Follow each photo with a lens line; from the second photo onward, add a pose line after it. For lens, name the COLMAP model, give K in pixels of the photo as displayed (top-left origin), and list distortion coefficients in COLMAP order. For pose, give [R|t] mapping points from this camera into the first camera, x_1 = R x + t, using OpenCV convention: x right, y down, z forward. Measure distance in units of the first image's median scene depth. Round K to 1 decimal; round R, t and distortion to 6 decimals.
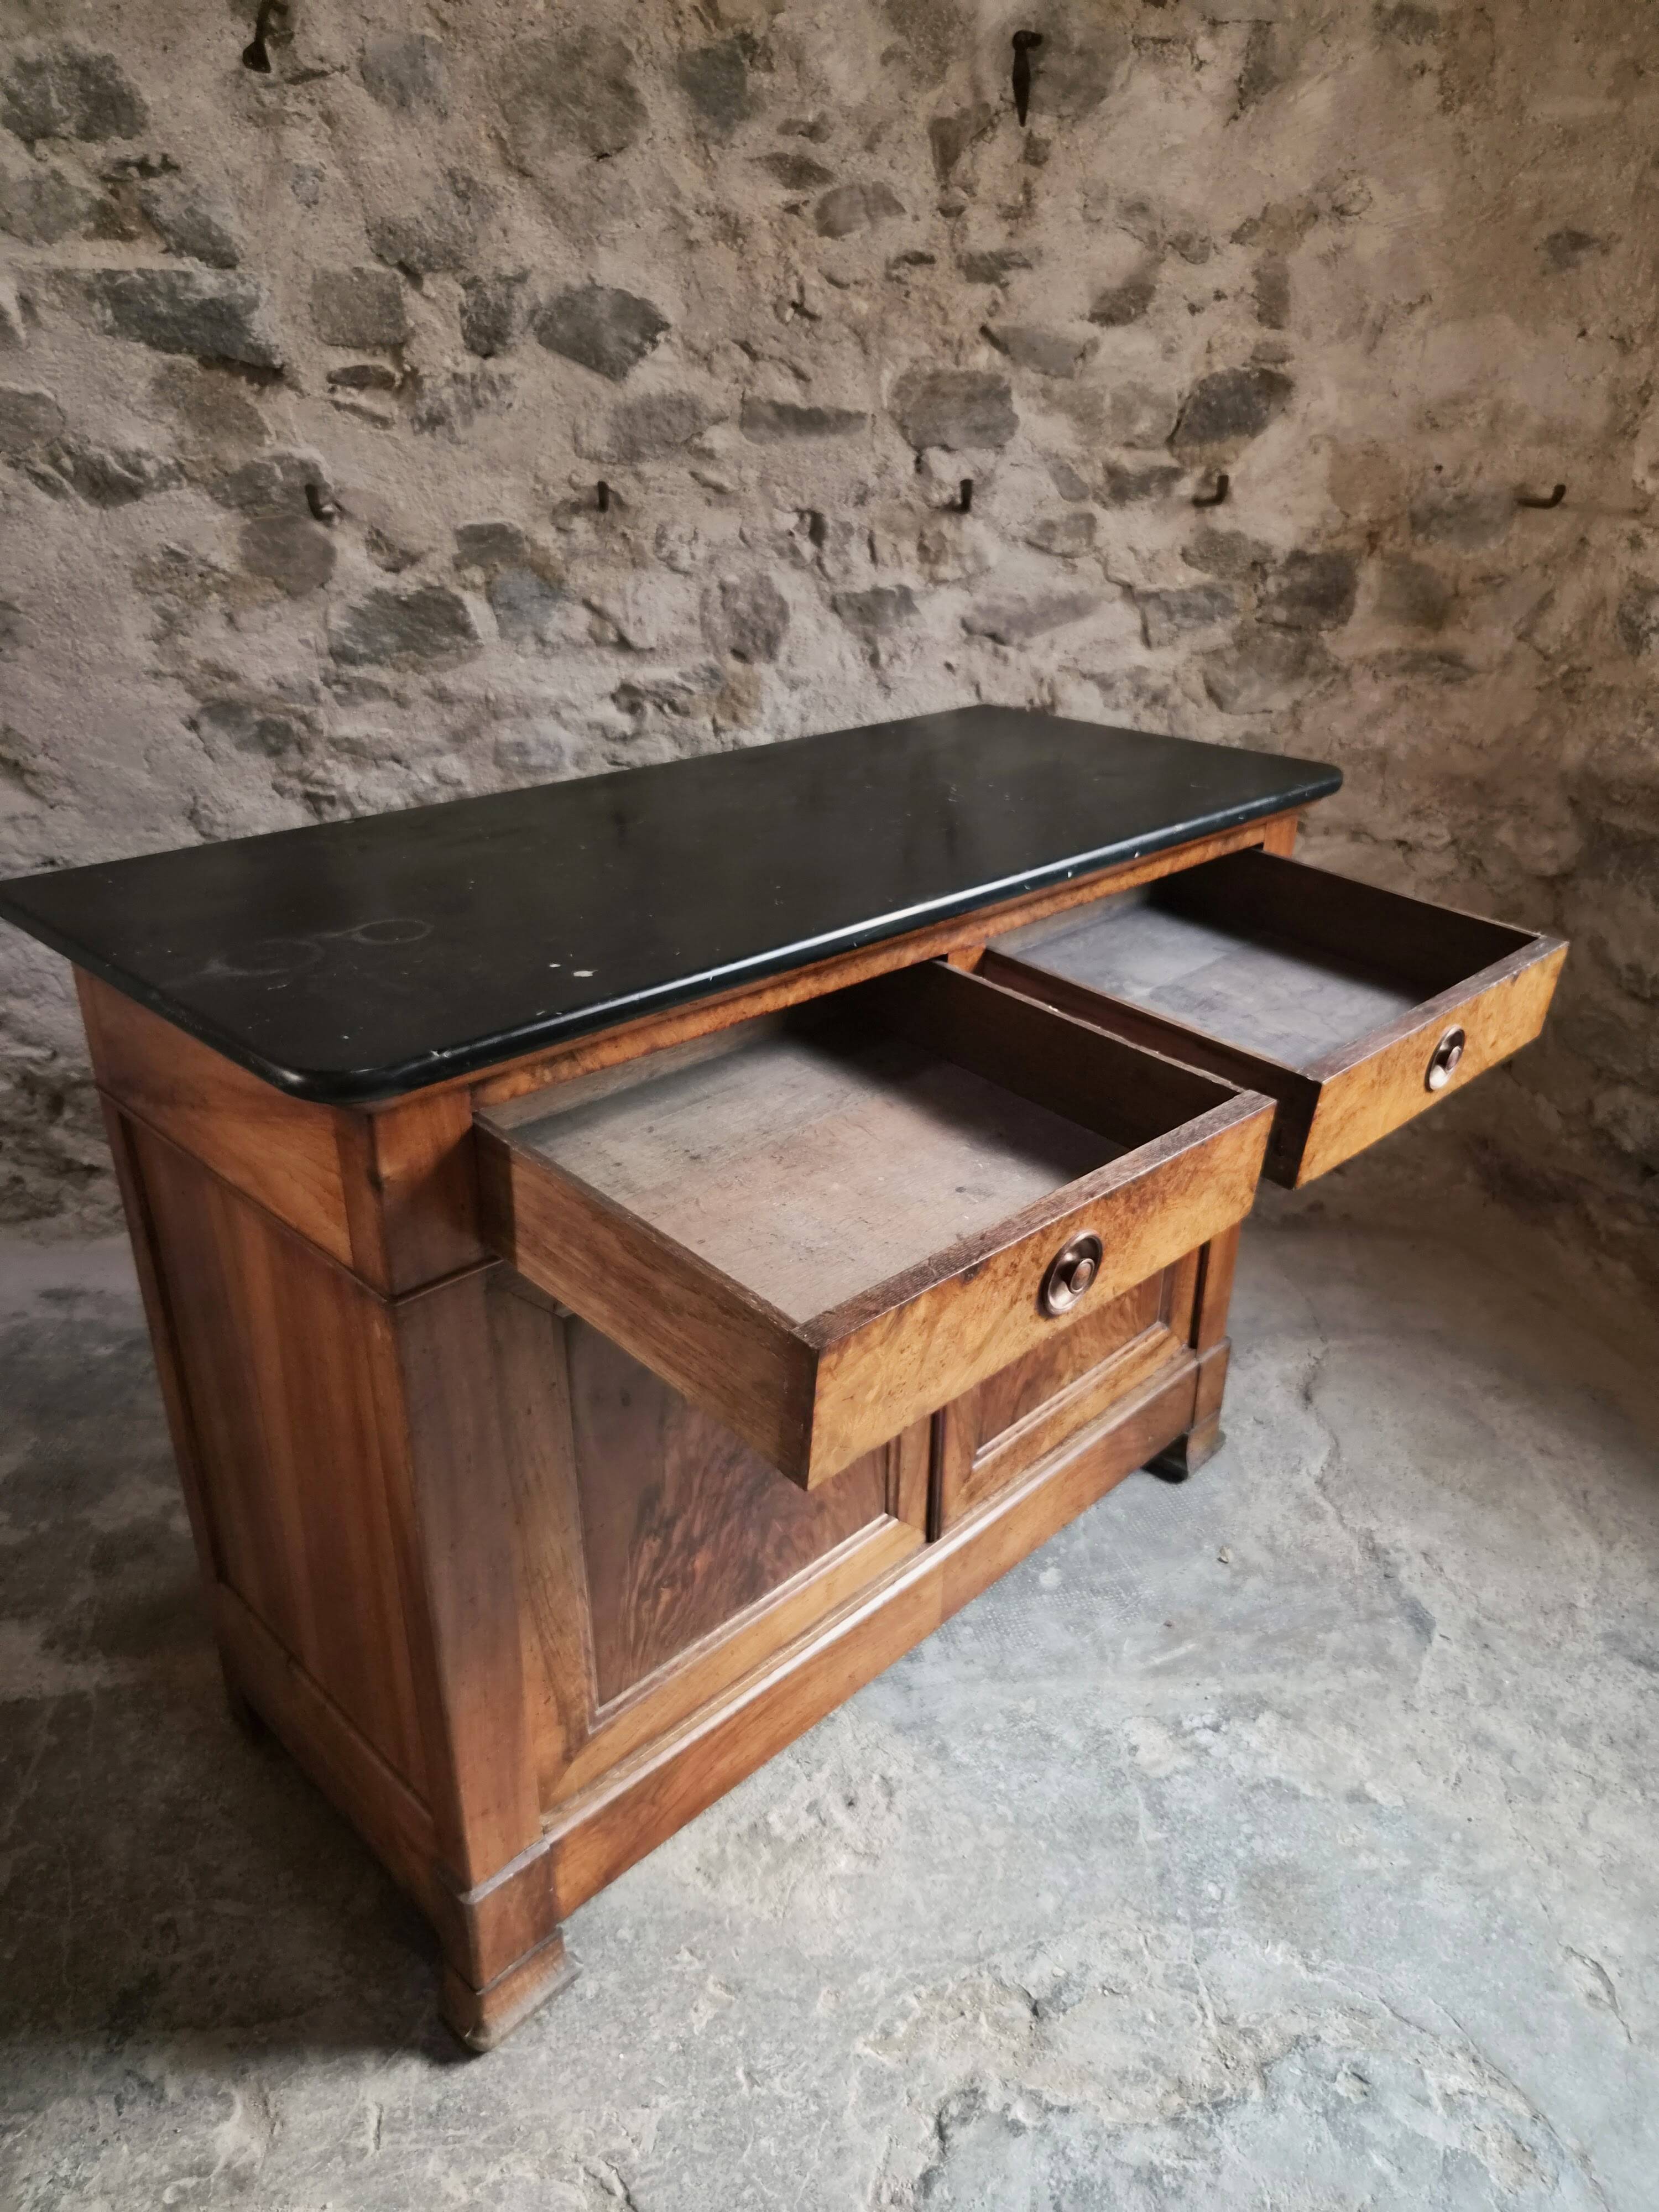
lens RADIAL K [[1519.4, 0, 875.8], [0, 1519.4, 1110.0], [0, 0, 1]] dist [0.056119, -0.046923]
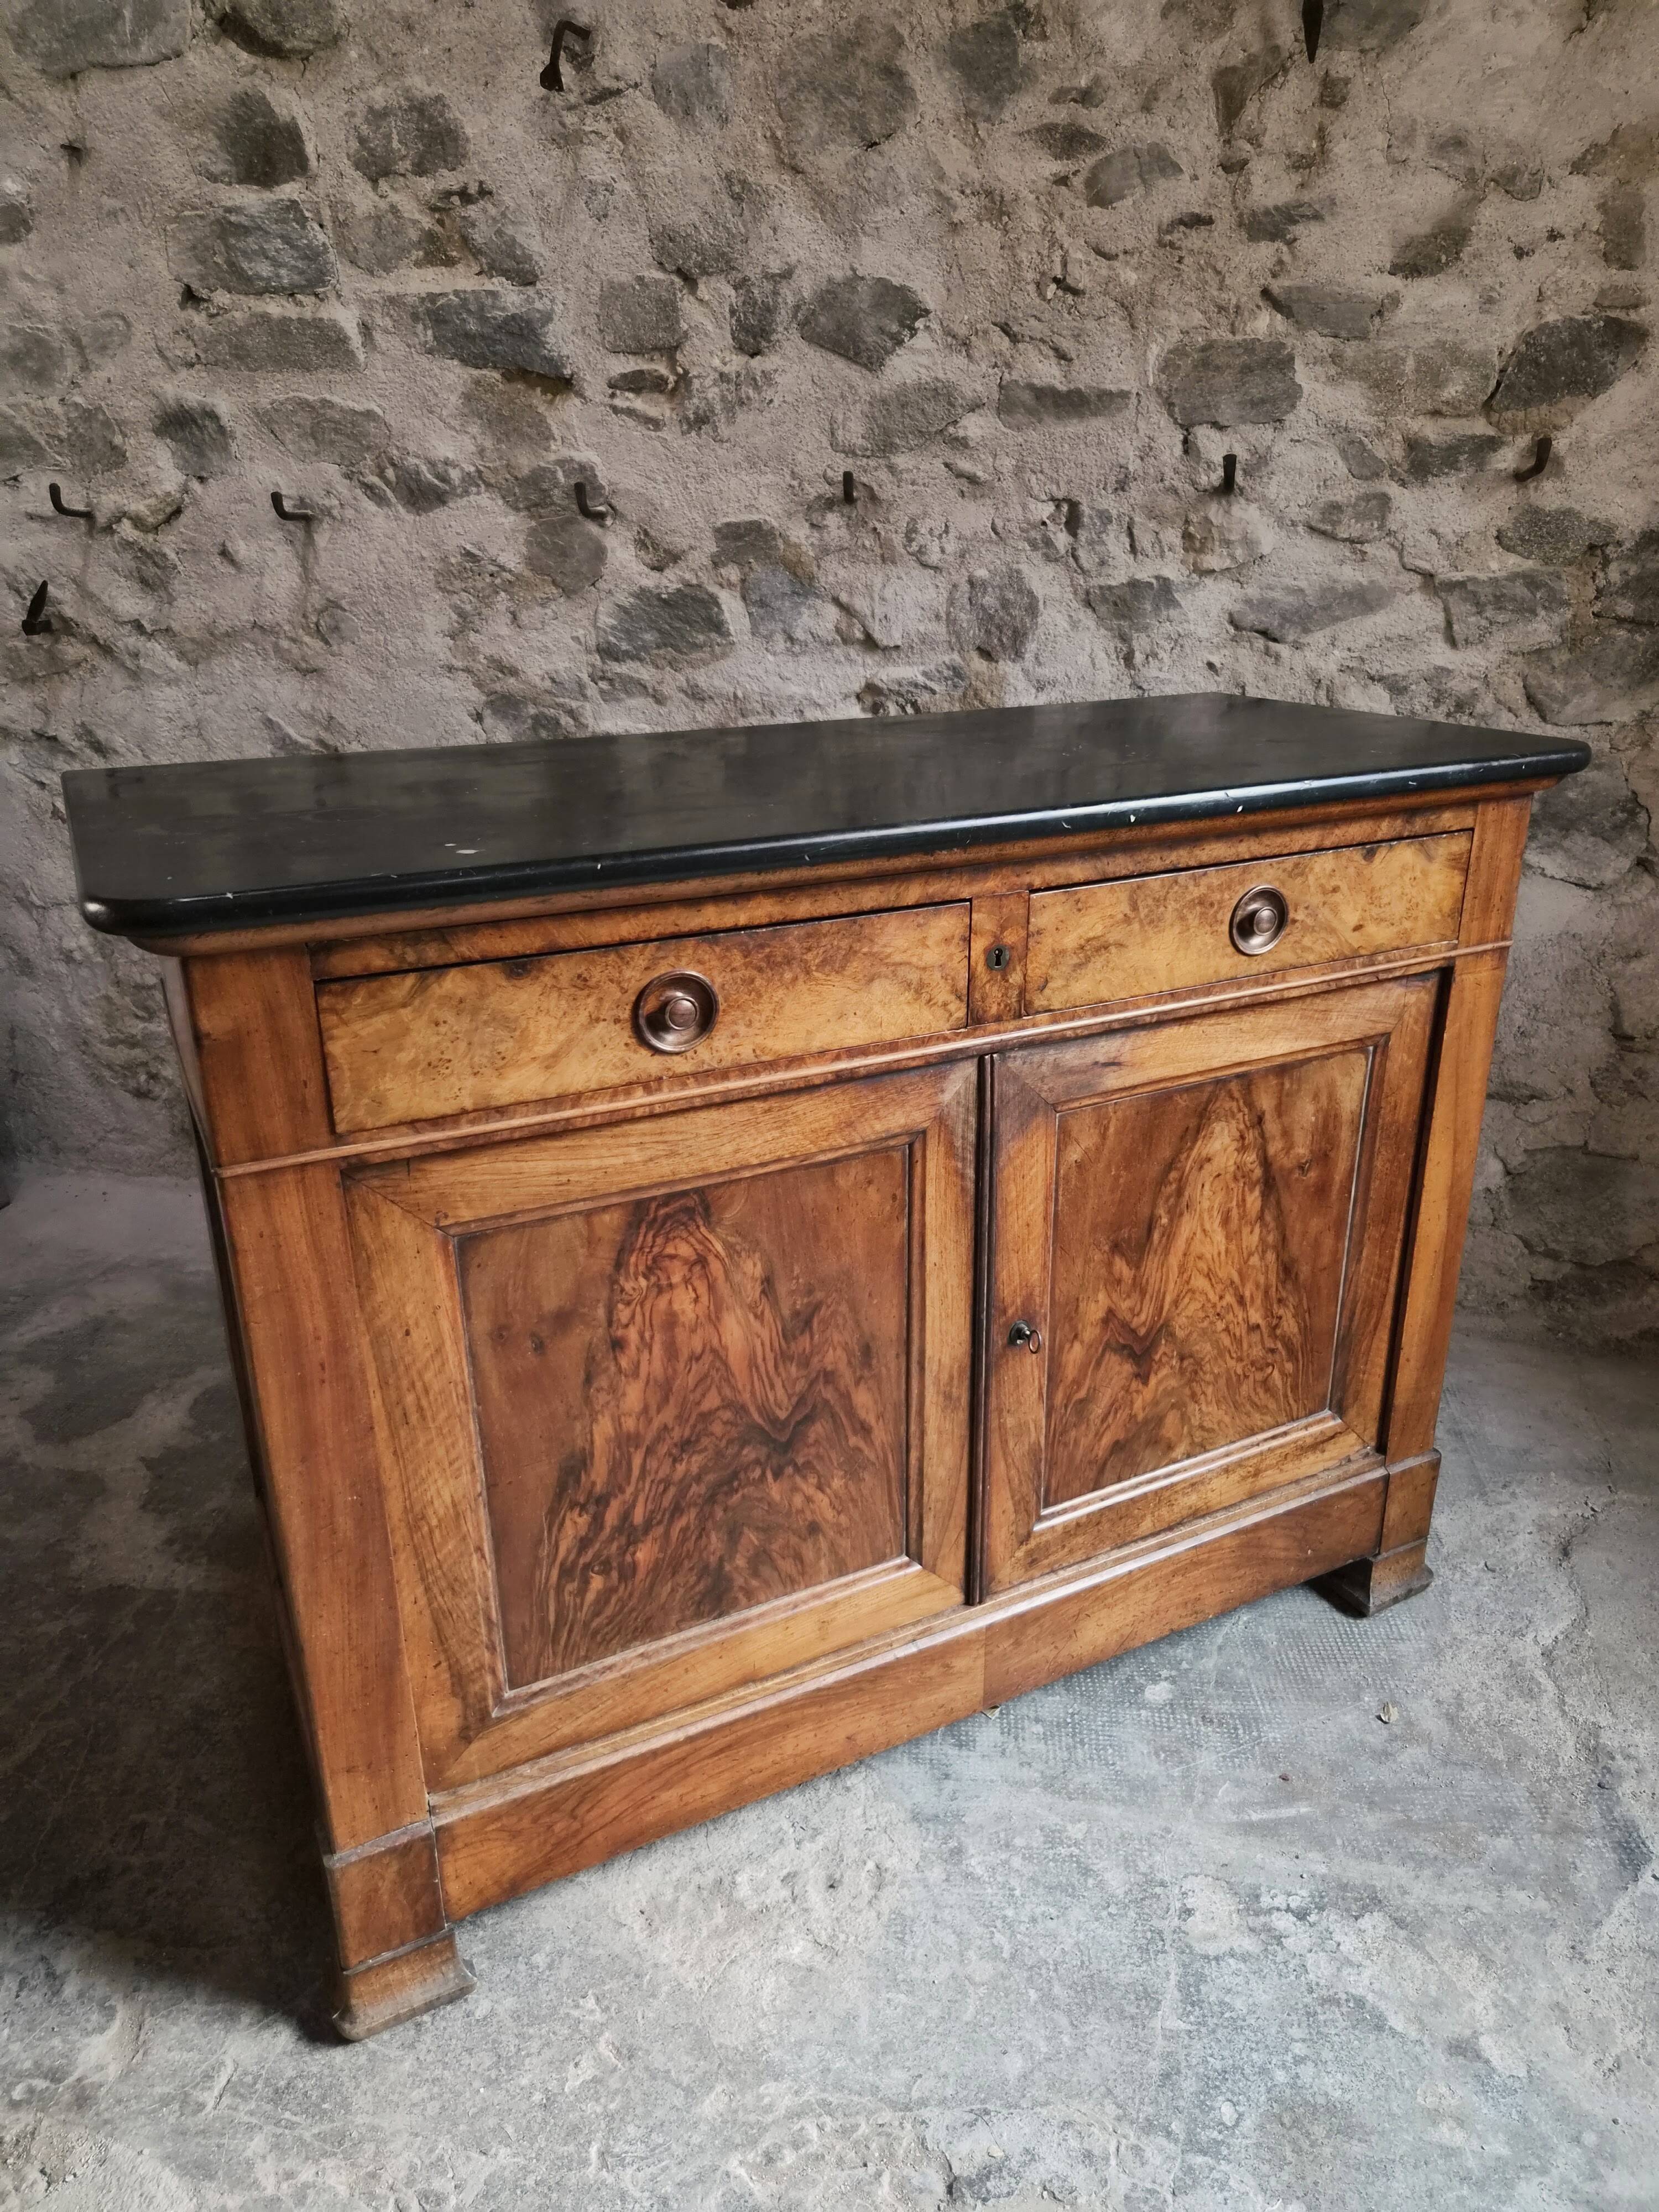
lens RADIAL K [[1519.4, 0, 850.7], [0, 1519.4, 1097.5], [0, 0, 1]] dist [0.056119, -0.046923]
pose [[0.944578, 0.093633, -0.314651, 0.170653], [-0.116424, 0.991709, -0.054394, 0.041773], [0.306949, 0.088012, 0.947648, 0.105242]]
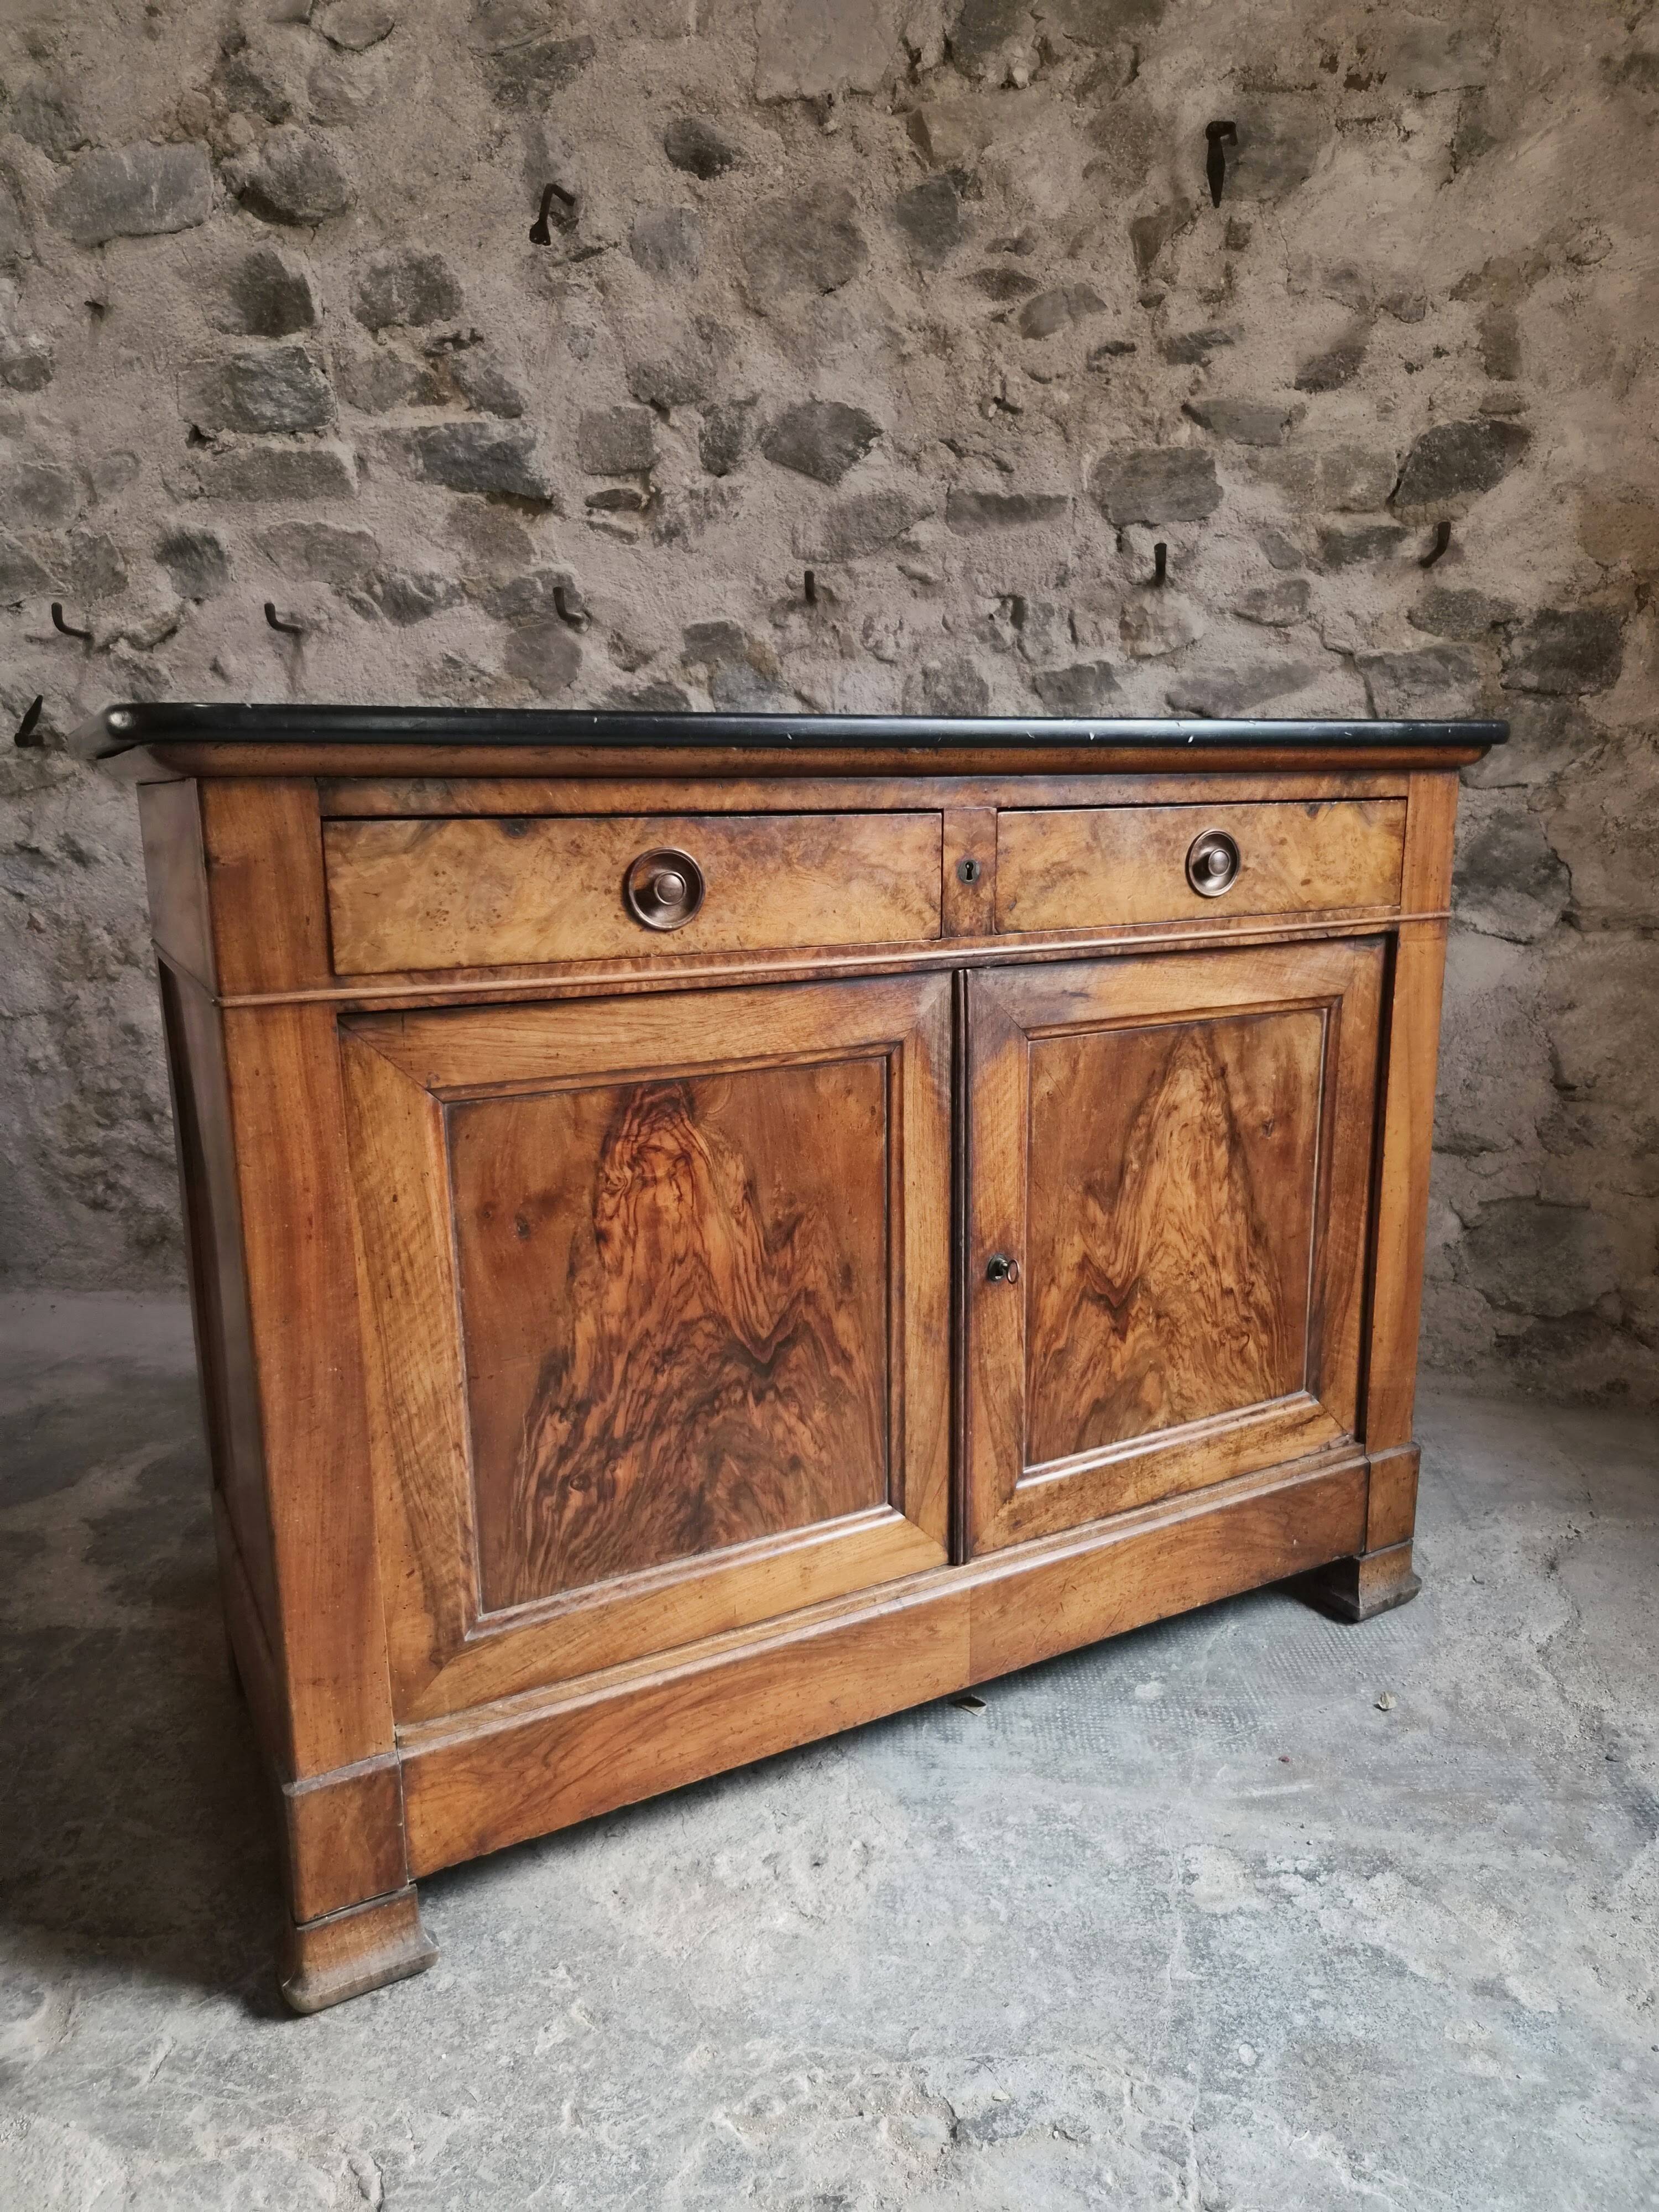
lens RADIAL K [[1519.4, 0, 843.6], [0, 1519.4, 1107.5], [0, 0, 1]] dist [0.056119, -0.046923]
pose [[0.954056, 0.033630, -0.297735, 0.172827], [-0.100890, 0.971713, -0.213531, 0.175699], [0.282132, 0.233759, 0.930461, 0.109069]]
